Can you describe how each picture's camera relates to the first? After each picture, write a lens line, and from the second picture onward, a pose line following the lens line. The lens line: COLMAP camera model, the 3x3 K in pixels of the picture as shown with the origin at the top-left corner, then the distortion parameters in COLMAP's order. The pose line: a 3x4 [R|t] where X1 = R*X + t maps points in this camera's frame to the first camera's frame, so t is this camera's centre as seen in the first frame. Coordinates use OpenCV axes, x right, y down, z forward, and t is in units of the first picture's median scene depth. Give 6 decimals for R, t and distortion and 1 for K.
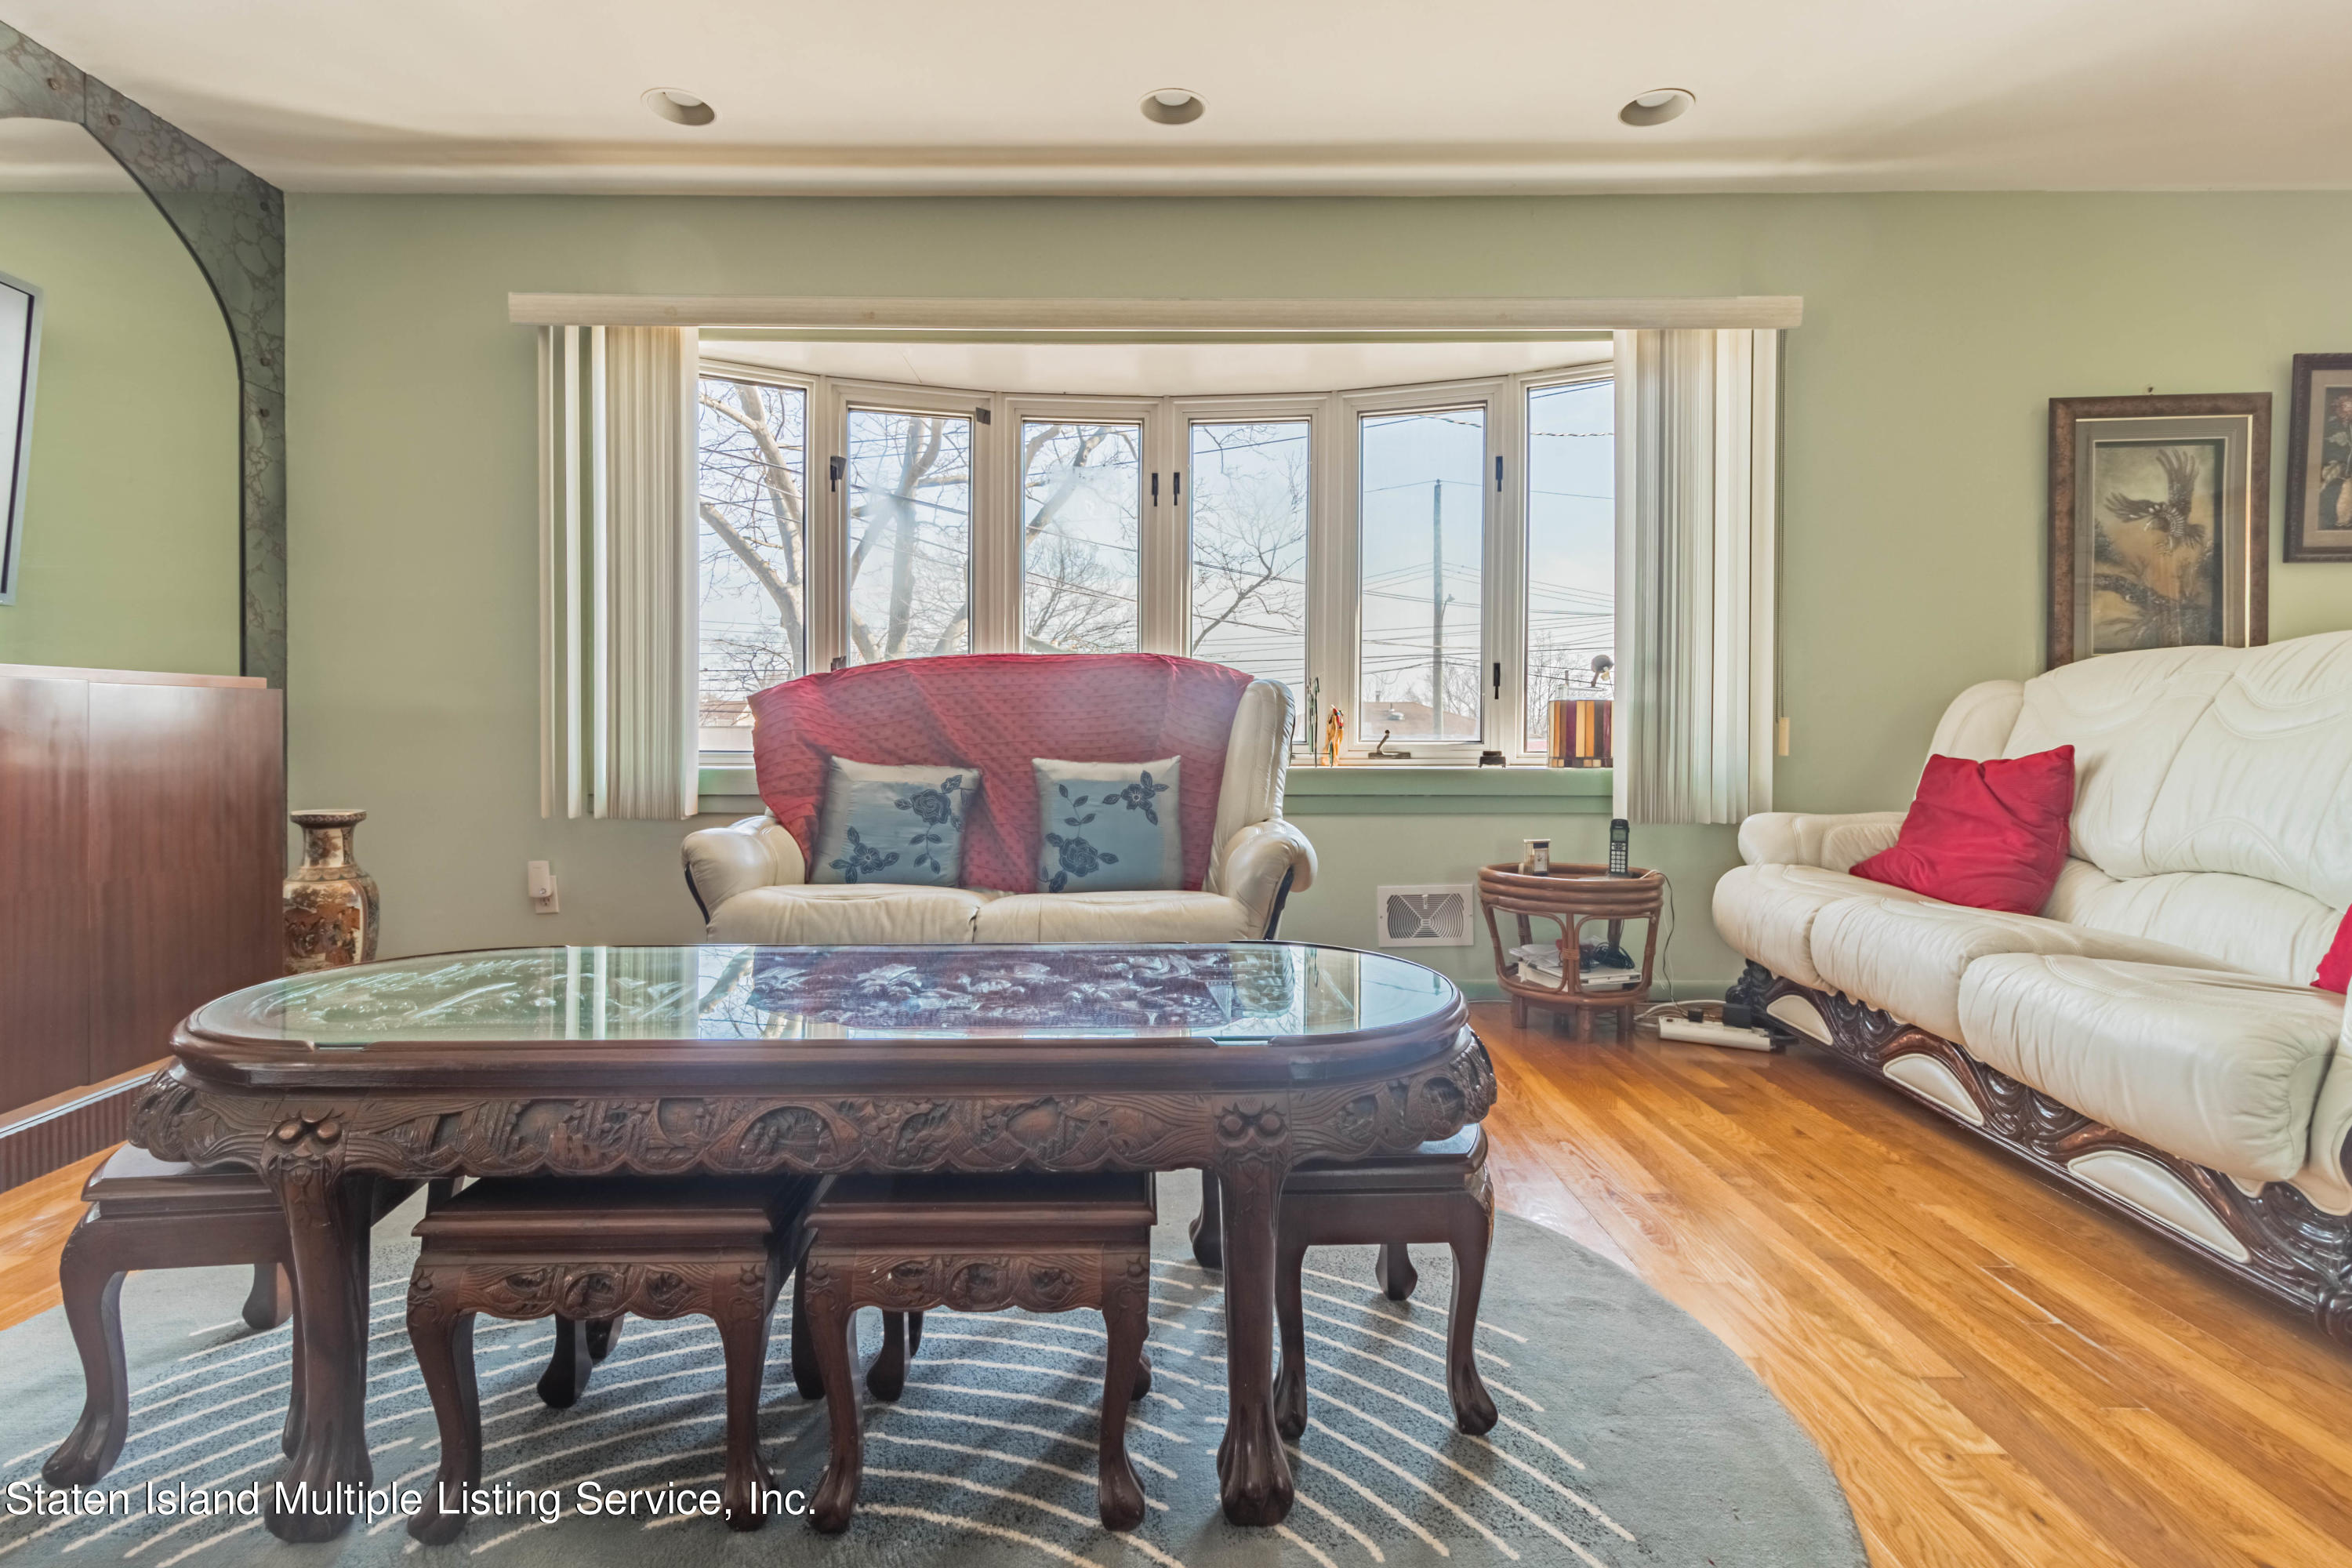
lens RADIAL K [[1123.1, 0, 1171.5], [0, 1123.1, 730.6], [0, 0, 1]] dist [0.004641, 0.000923]
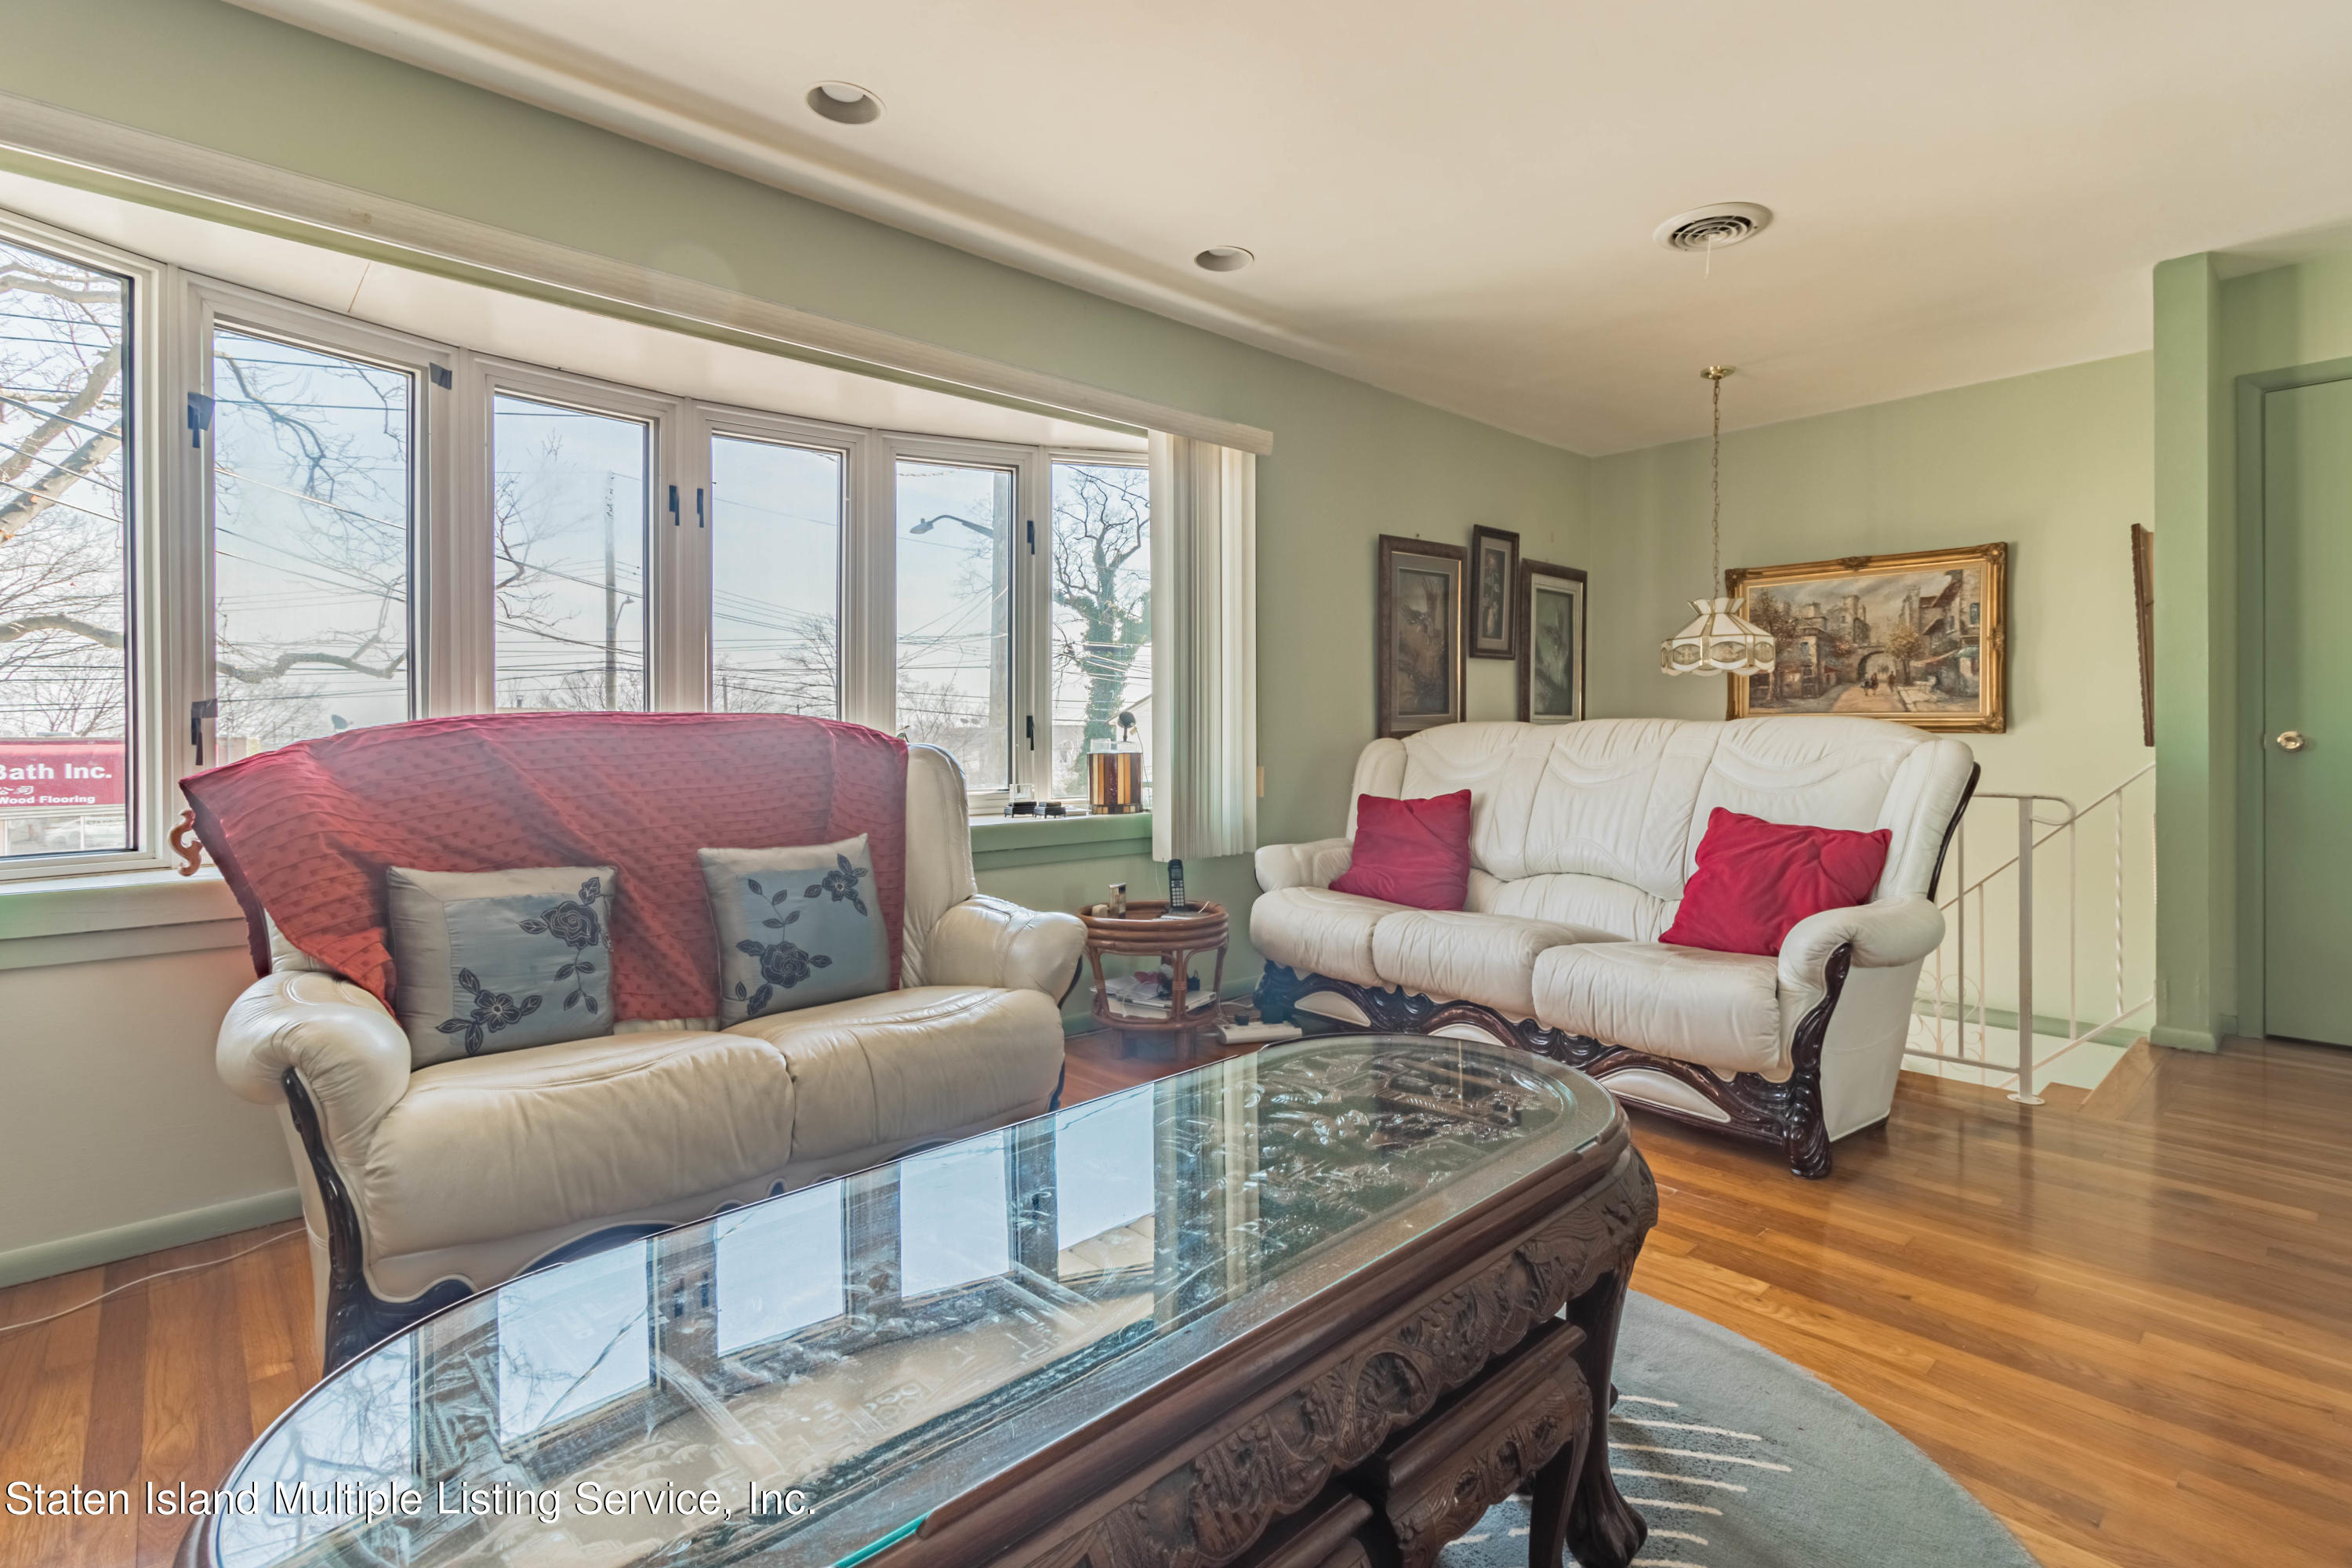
lens RADIAL K [[1099.0, 0, 1161.5], [0, 1099.0, 731.8], [0, 0, 1]] dist [0.003232, 0.000693]
pose [[0.743703, -0.003172, 0.668502, -0.387035], [0.004738, 0.999989, -0.000527, -0.054780], [-0.668493, 0.003559, 0.743710, 0.183358]]
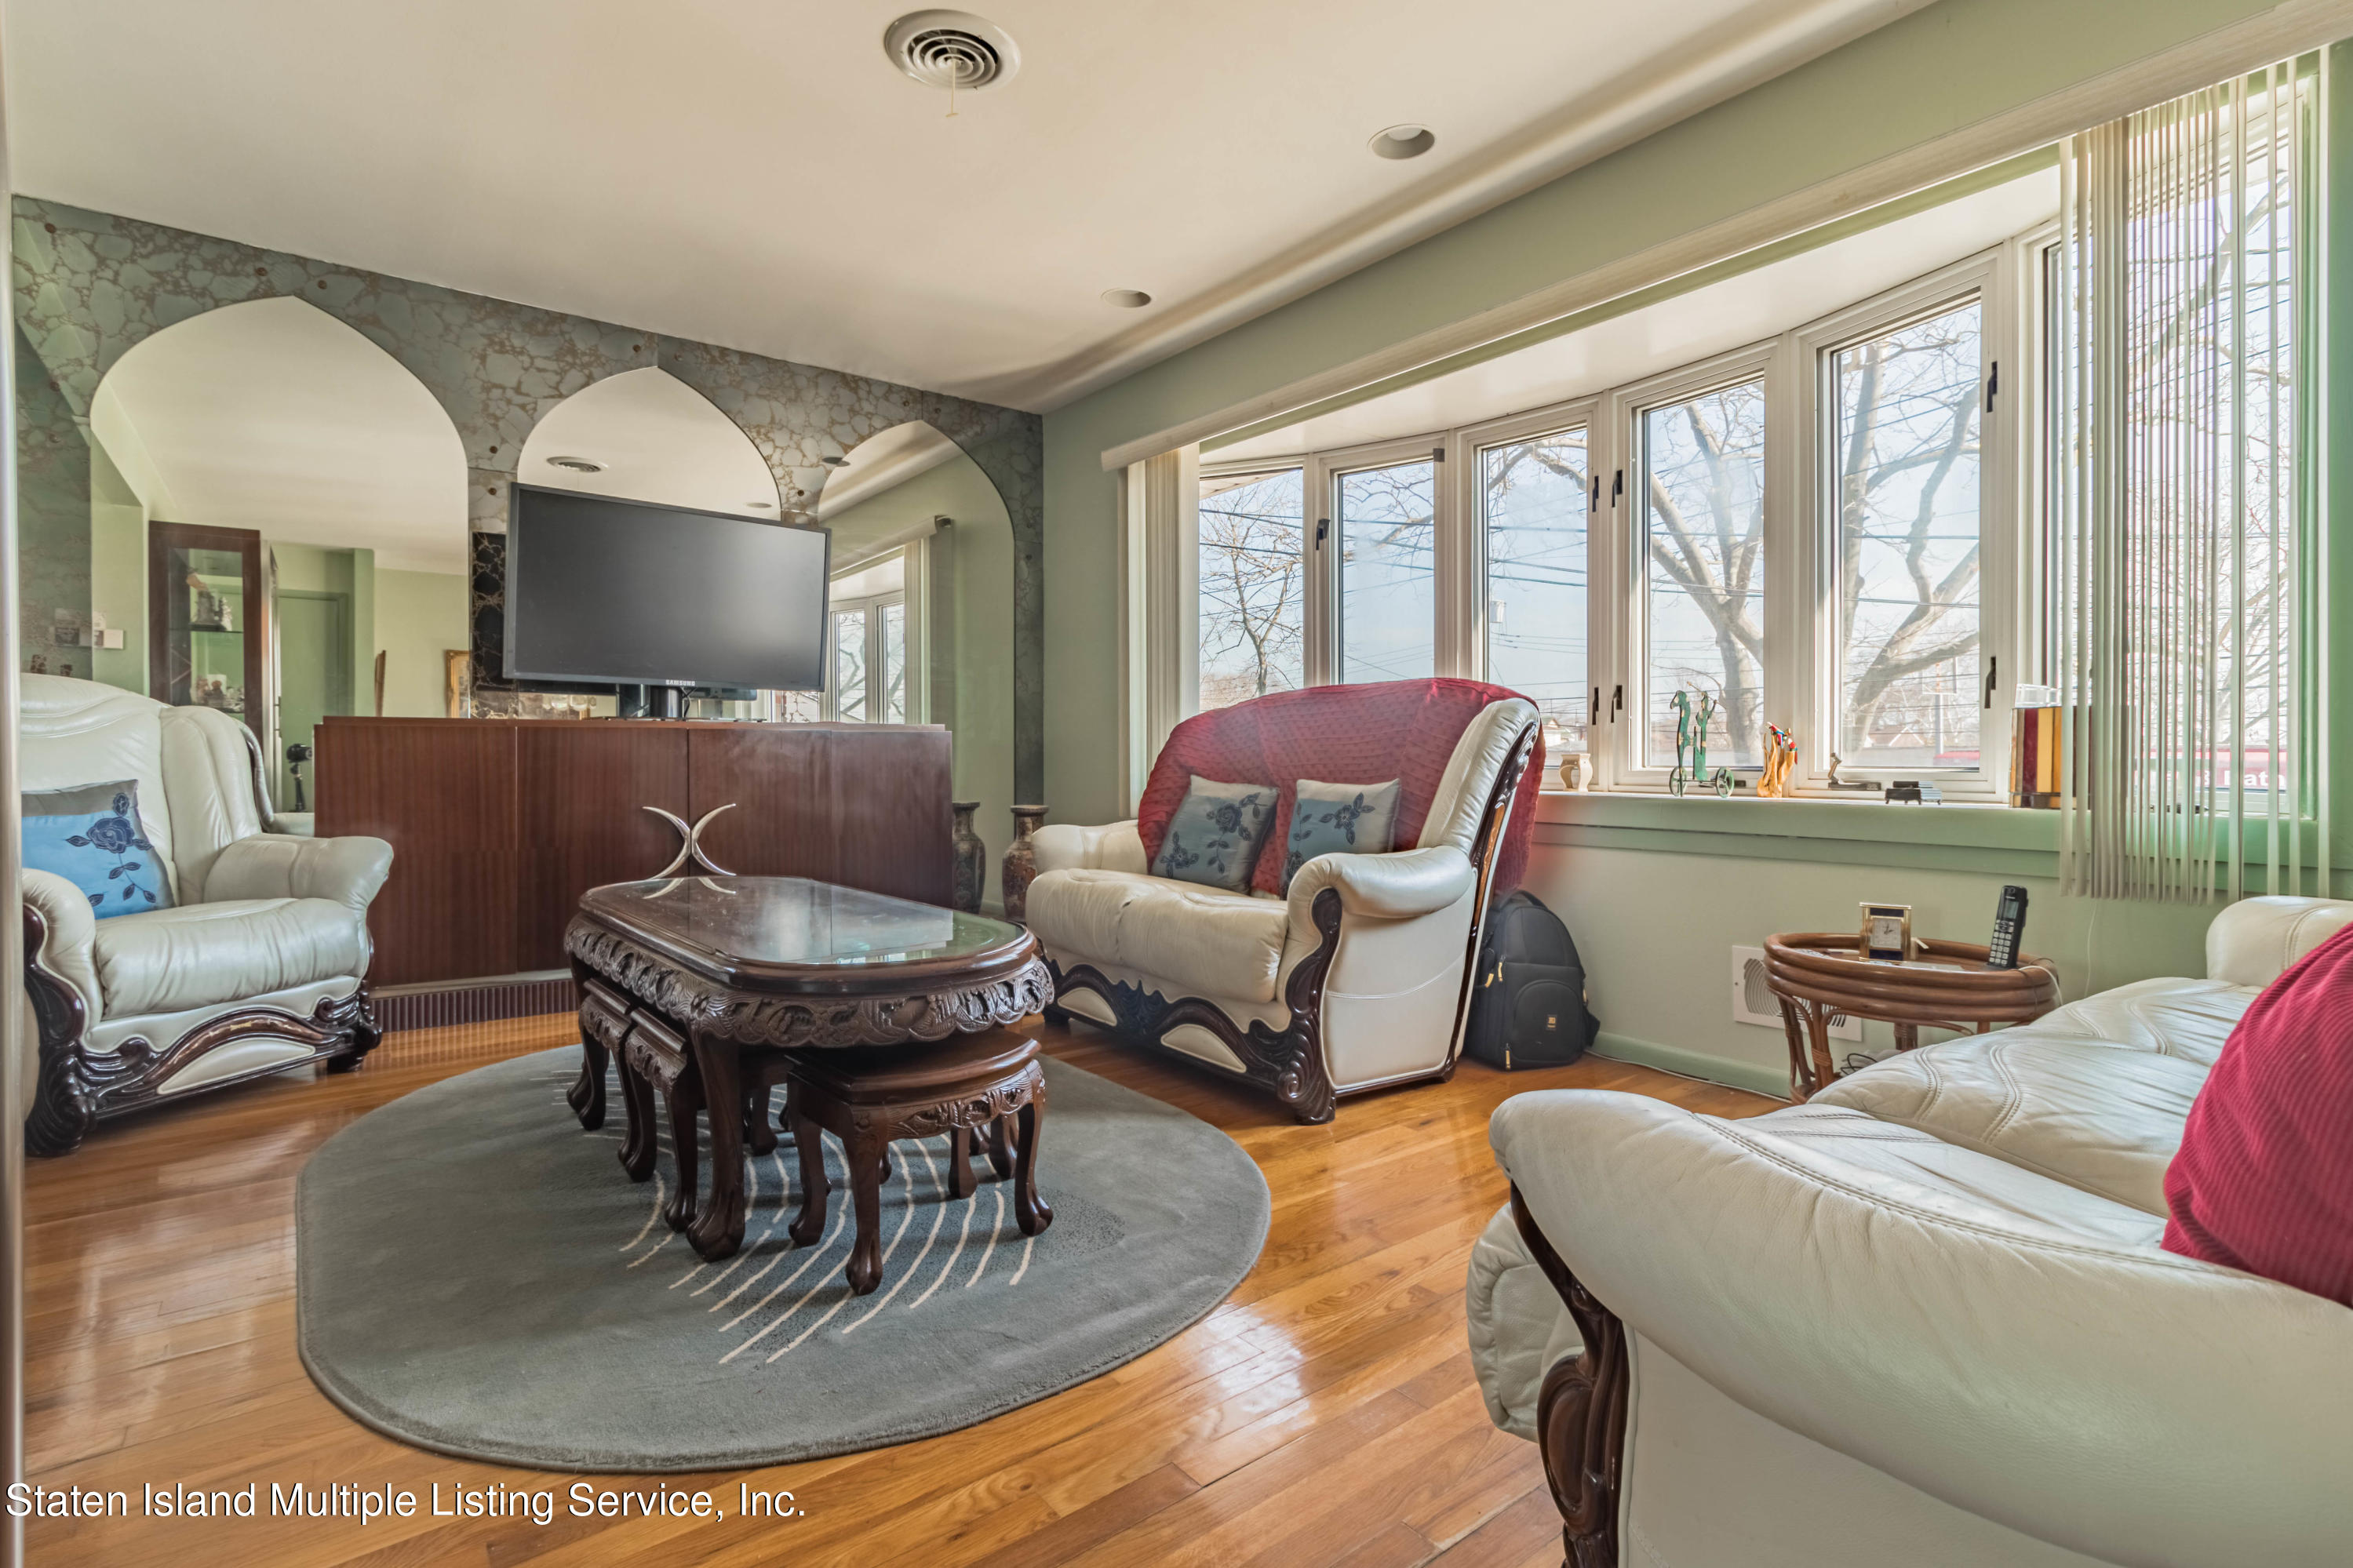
lens RADIAL K [[1127.4, 0, 1191.6], [0, 1127.4, 752.9], [0, 0, 1]] dist [0.003638, 0.000501]
pose [[0.615609, -0.002654, -0.788047, 0.667796], [0.002155, 0.999996, -0.001684, -0.000011], [0.788049, -0.000661, 0.615613, 0.215771]]
